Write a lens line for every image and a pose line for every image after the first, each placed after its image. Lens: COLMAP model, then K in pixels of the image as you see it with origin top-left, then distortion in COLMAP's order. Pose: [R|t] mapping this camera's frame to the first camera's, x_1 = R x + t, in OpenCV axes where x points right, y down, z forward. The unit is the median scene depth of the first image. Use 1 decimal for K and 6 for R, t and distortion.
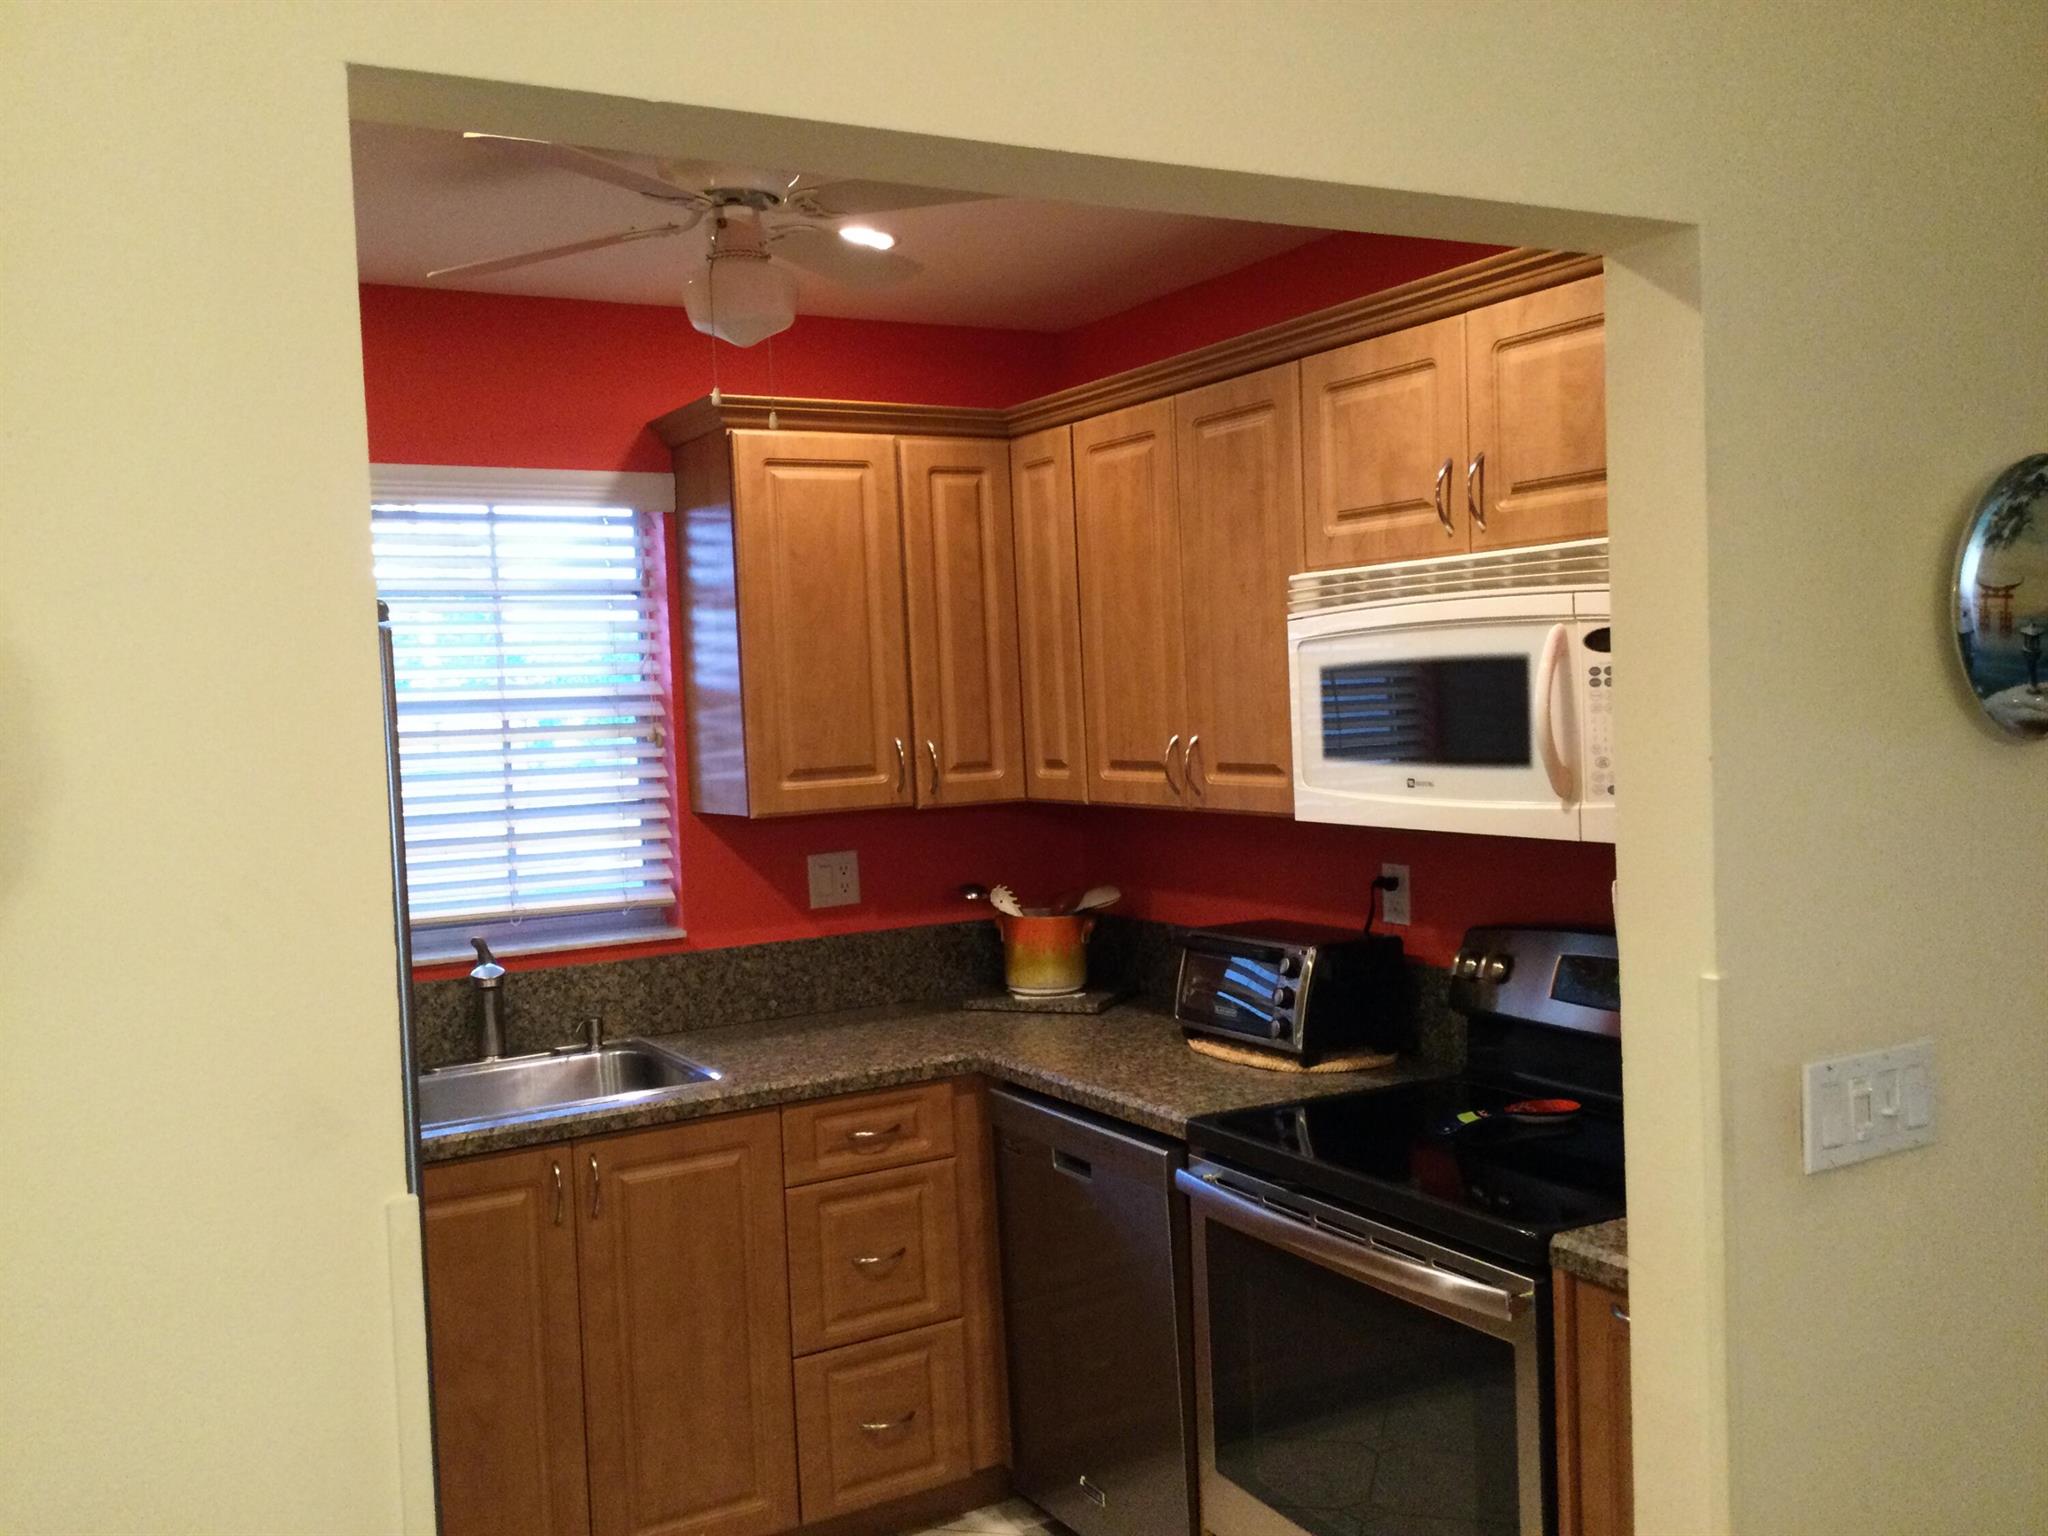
lens RADIAL K [[1827.2, 0, 1024.3], [0, 1827.2, 763.5], [0, 0, 1]] dist [0.004326, -0.000532]
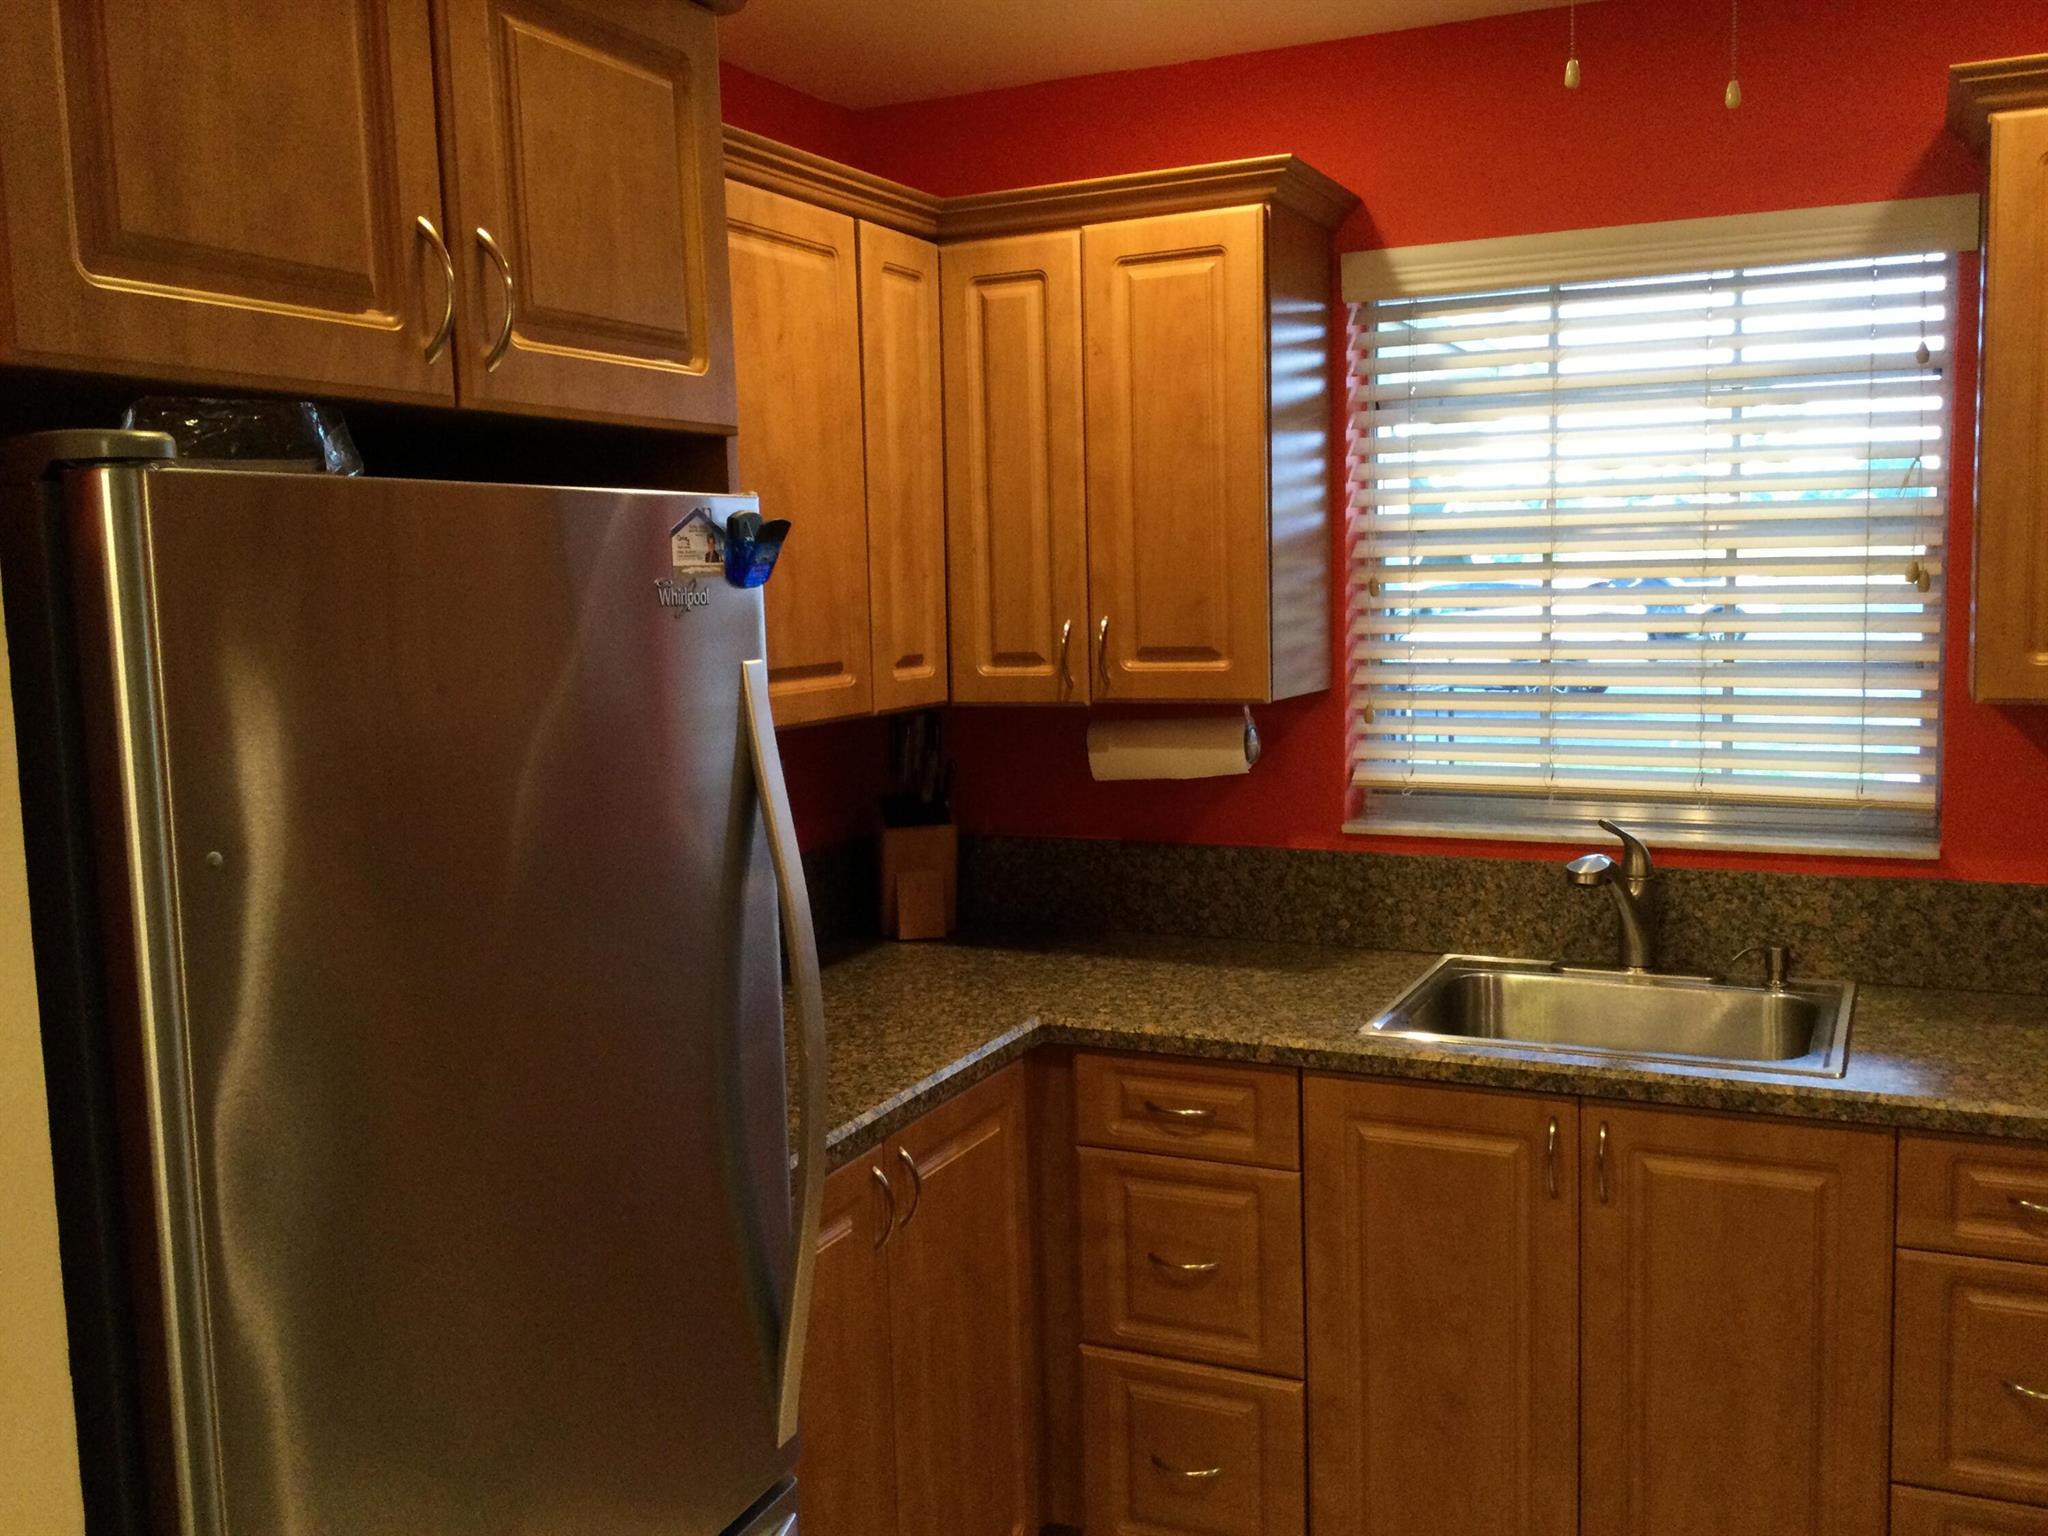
lens RADIAL K [[1822.0, 0, 1023.3], [0, 1822.0, 774.5], [0, 0, 1]] dist [-0.009047, -0.040827]
pose [[0.557433, 0.124684, -0.820806, 0.203262], [-0.034692, 0.991293, 0.127022, -0.016344], [0.829497, -0.042331, 0.556905, 0.328352]]
